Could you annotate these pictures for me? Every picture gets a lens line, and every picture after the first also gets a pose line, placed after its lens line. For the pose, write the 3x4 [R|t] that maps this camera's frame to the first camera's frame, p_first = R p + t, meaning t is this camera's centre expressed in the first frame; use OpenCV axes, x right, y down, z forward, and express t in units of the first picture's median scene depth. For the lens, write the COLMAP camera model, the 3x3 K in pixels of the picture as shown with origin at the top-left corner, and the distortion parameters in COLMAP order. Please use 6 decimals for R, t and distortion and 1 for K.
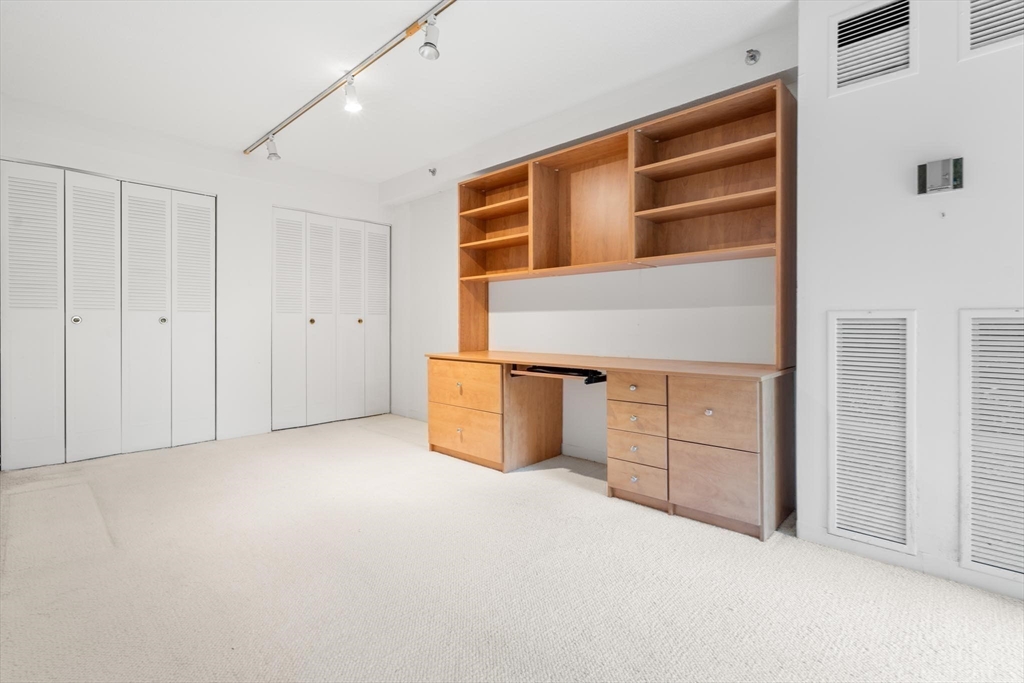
lens RADIAL K [[472.4, 0, 514.7], [0, 472.4, 332.7], [0, 0, 1]] dist [-0.001609, -0.000152]
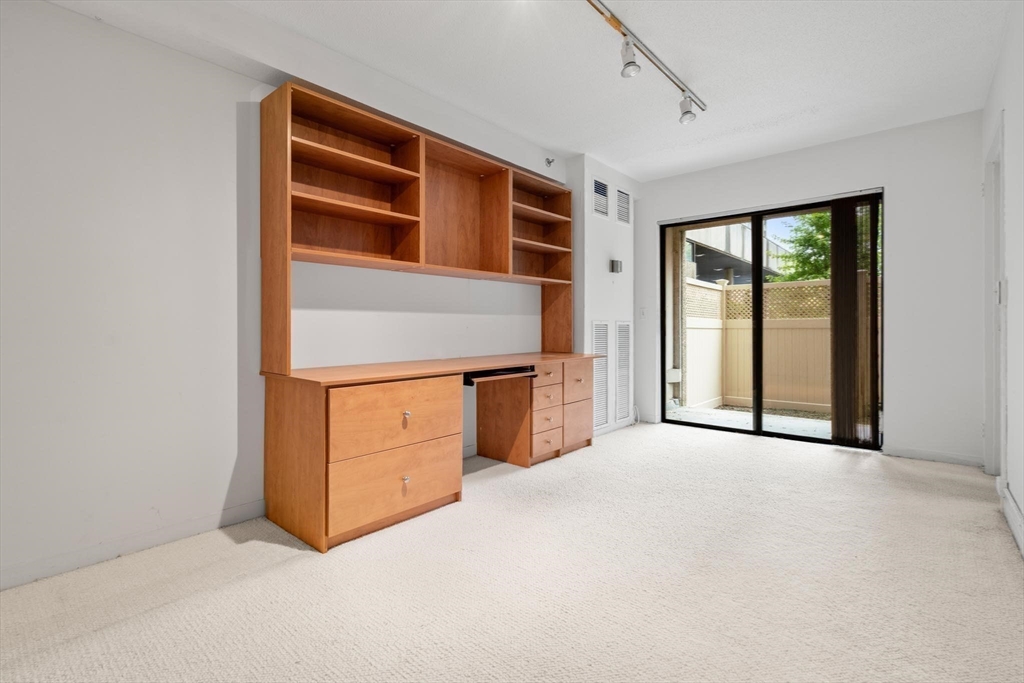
lens RADIAL K [[472.4, 0, 514.7], [0, 472.4, 332.7], [0, 0, 1]] dist [-0.001609, -0.000152]
pose [[-0.039898, -0.011756, 0.999135, -0.852671], [0.017794, 0.999764, 0.012474, -0.016138], [-0.999045, 0.018276, -0.039680, 0.903331]]
